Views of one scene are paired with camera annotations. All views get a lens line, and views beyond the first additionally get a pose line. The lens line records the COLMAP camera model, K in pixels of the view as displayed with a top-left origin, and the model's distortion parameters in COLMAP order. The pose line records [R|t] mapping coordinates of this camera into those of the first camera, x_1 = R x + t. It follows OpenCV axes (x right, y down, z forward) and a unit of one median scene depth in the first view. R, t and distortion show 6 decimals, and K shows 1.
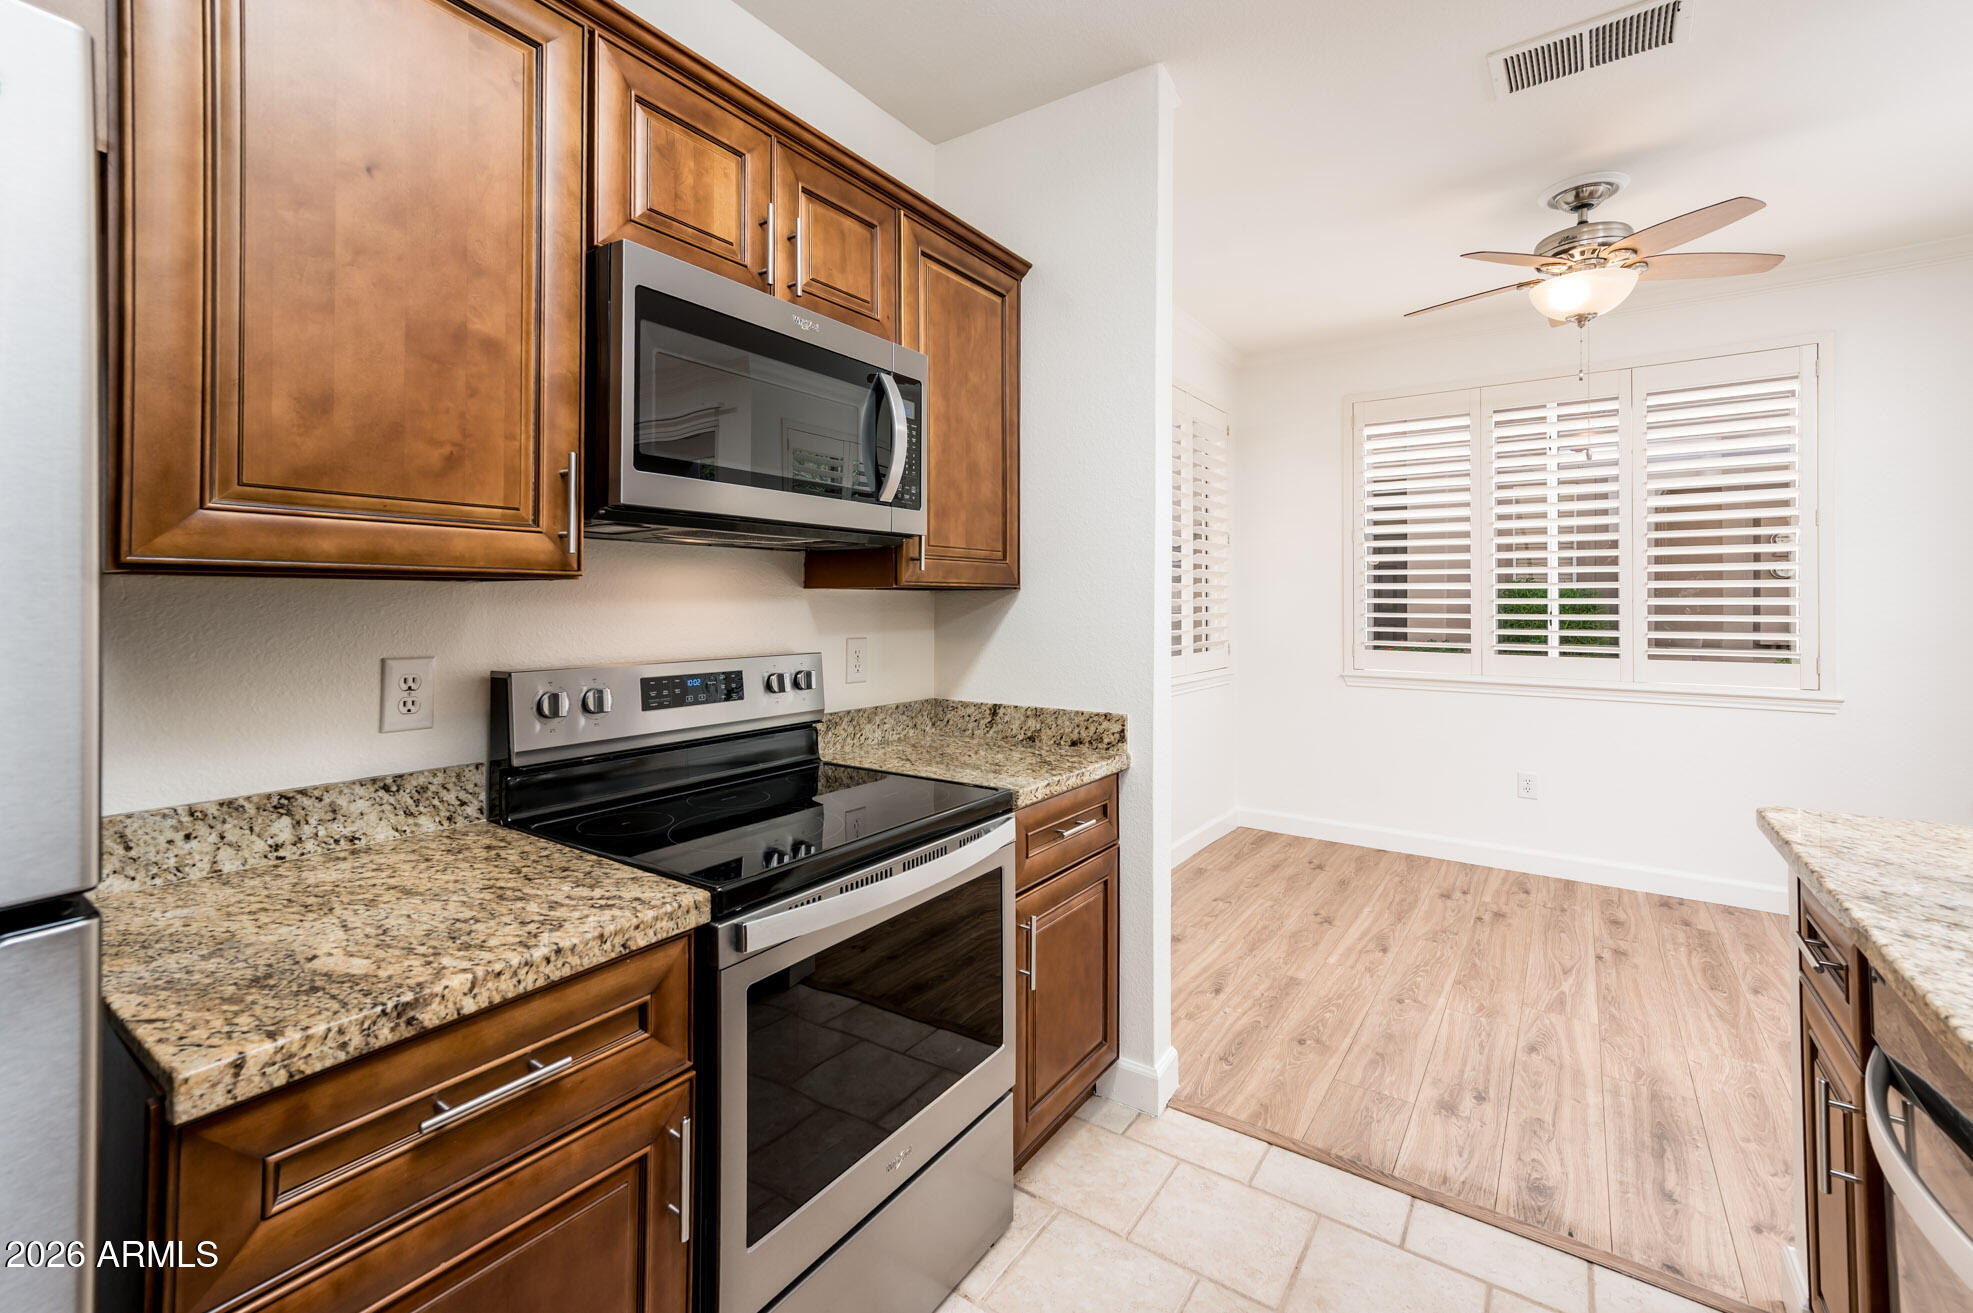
lens RADIAL K [[840.1, 0, 953.2], [0, 840.1, 594.0], [0, 0, 1]] dist [0.004380, 0.000390]
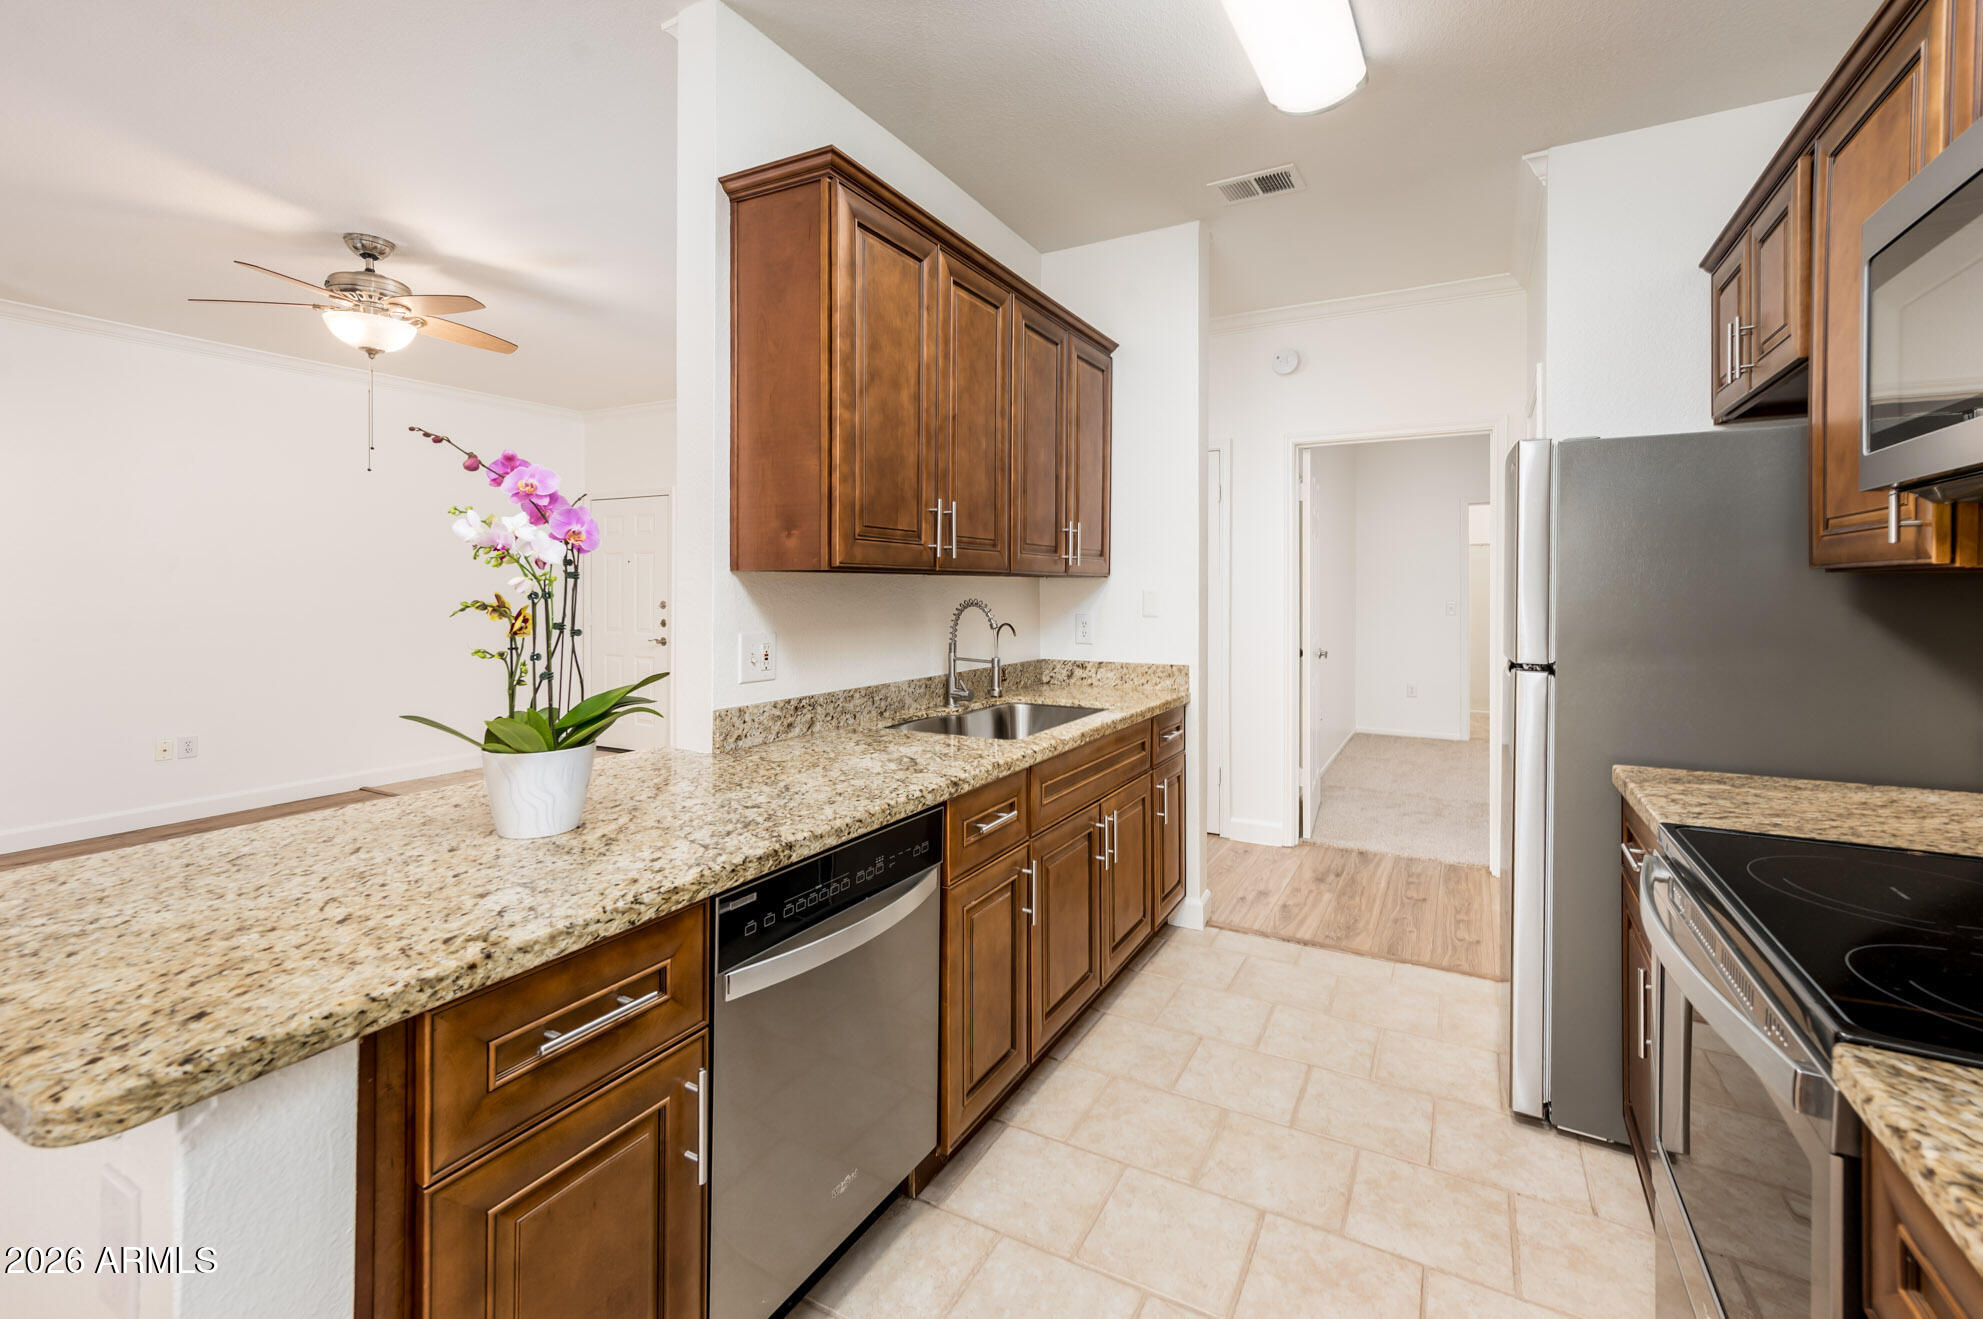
lens RADIAL K [[844.3, 0, 1014.7], [0, 844.3, 588.0], [0, 0, 1]] dist [0.004380, 0.000390]
pose [[-0.989300, -0.002978, -0.145865, 0.340487], [-0.001732, 0.999961, -0.008670, 0.007800], [0.145886, -0.008325, -0.989266, 0.849551]]
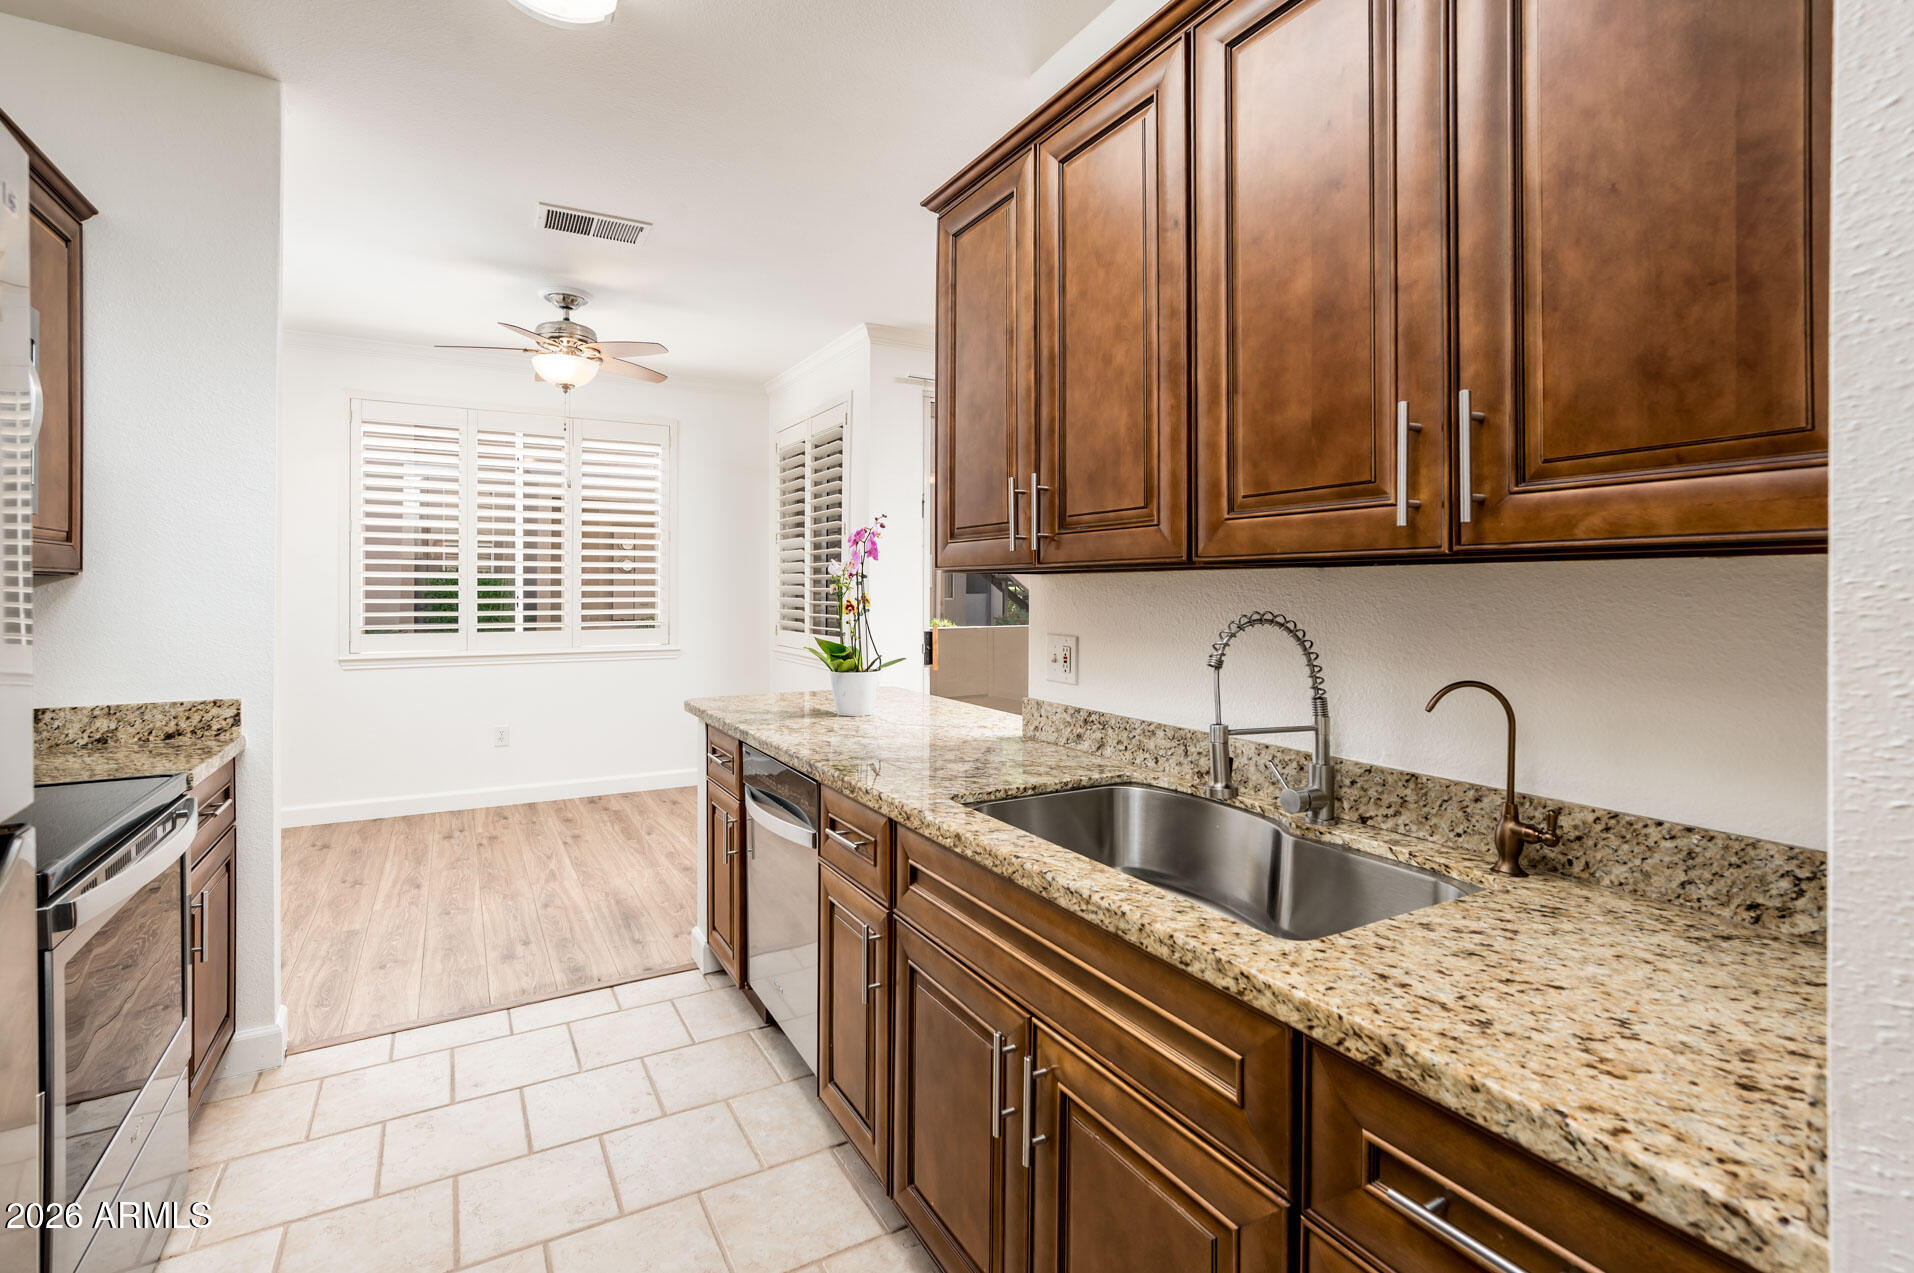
lens RADIAL K [[867.6, 0, 931.1], [0, 867.6, 587.8], [0, 0, 1]] dist [-0.009419, 0.000183]
pose [[0.416713, 0.001401, 0.909037, -0.314758], [-0.009244, 0.999954, 0.002696, -0.001915], [-0.908991, -0.009527, 0.416707, -0.160321]]
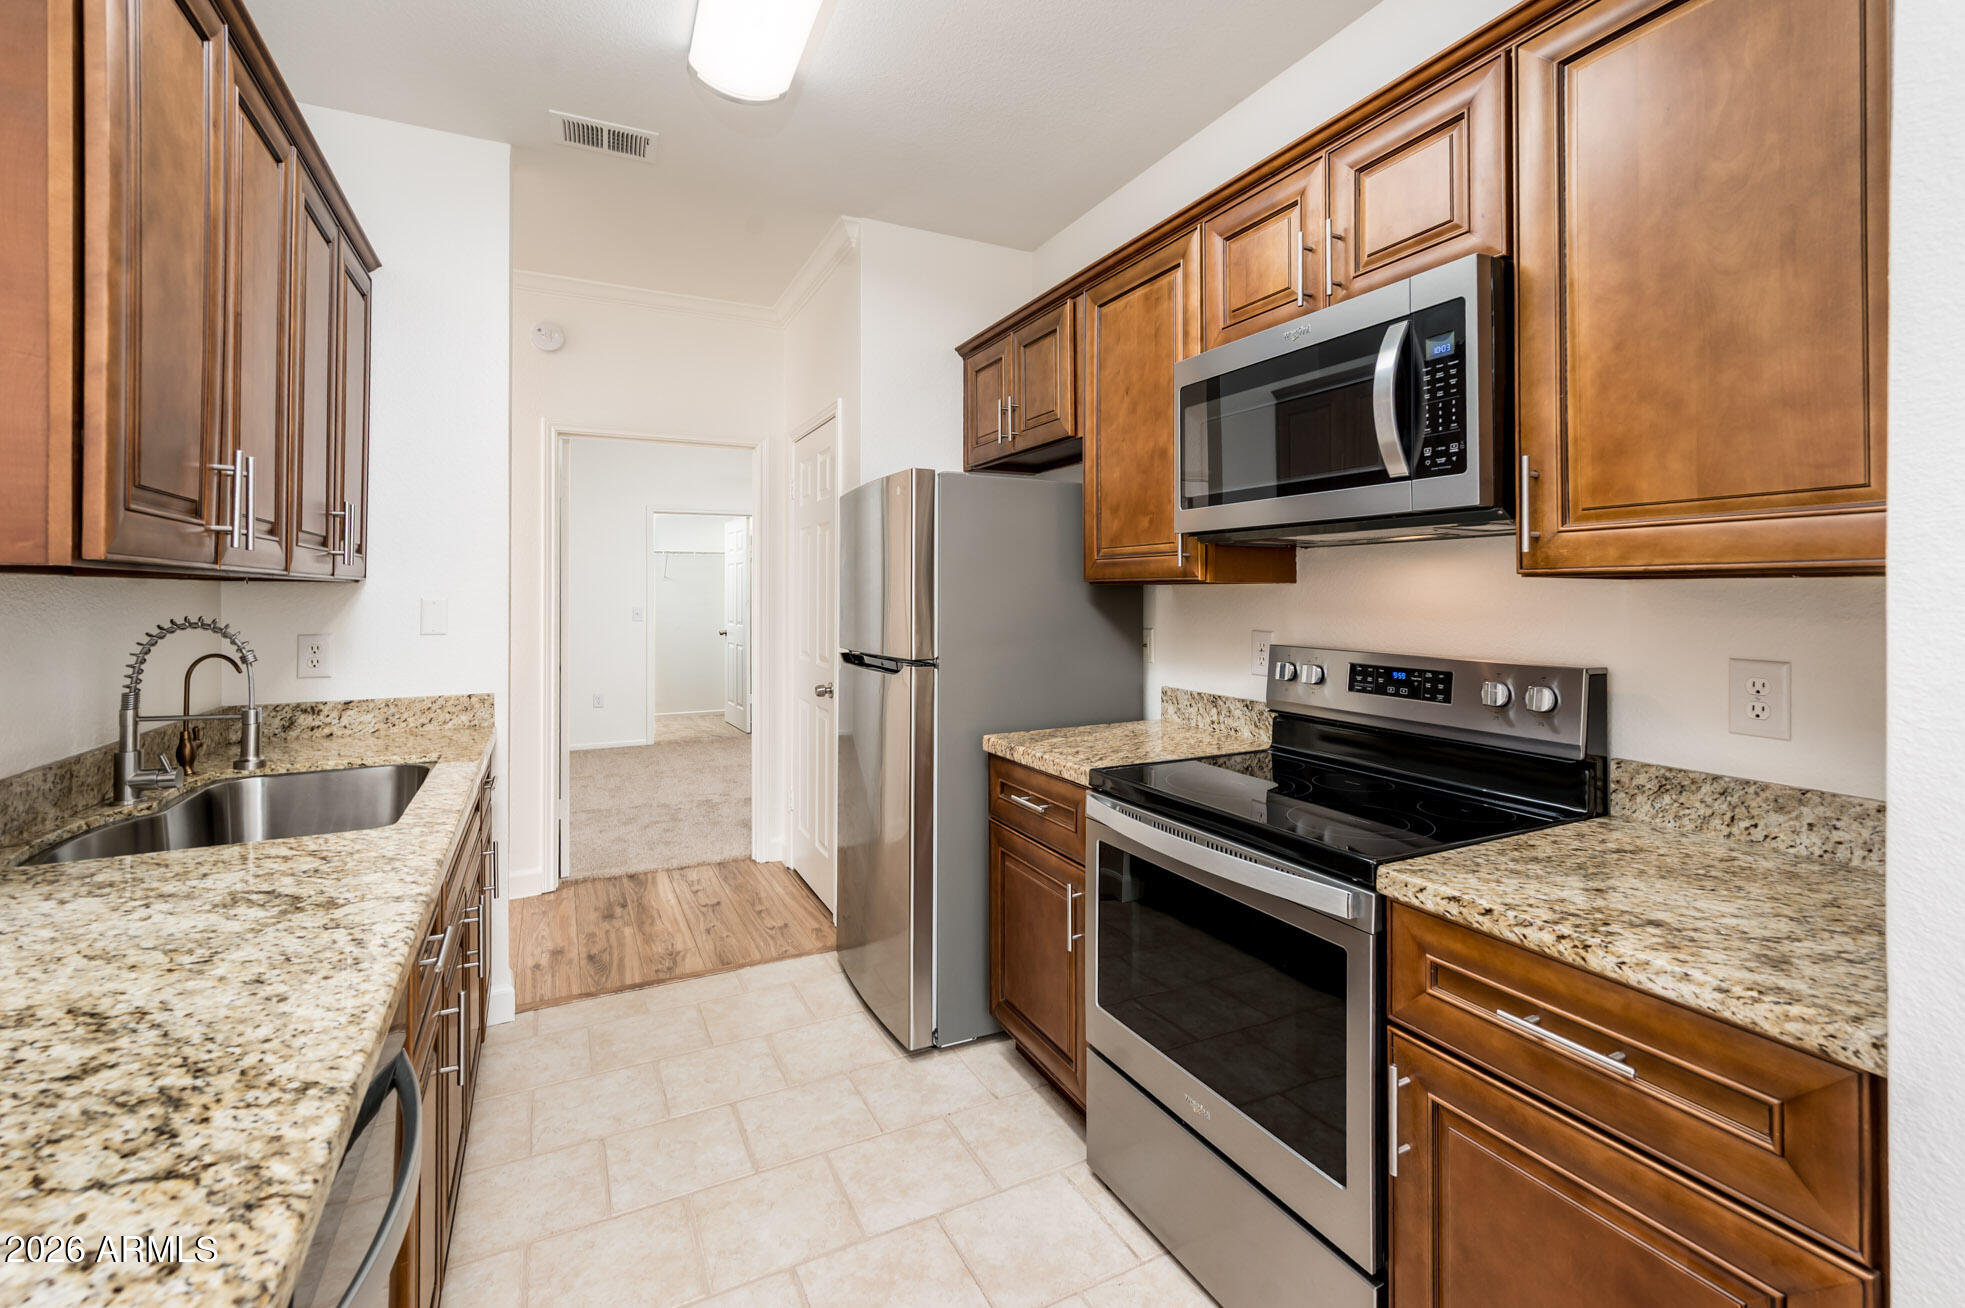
lens RADIAL K [[865.5, 0, 998.5], [0, 865.5, 580.5], [0, 0, 1]] dist [0.004781, 0.000560]
pose [[-0.440157, -0.013775, -0.897815, 0.546096], [0.008439, 0.999775, -0.019477, 0.003407], [0.897881, -0.016149, -0.439941, 0.649651]]
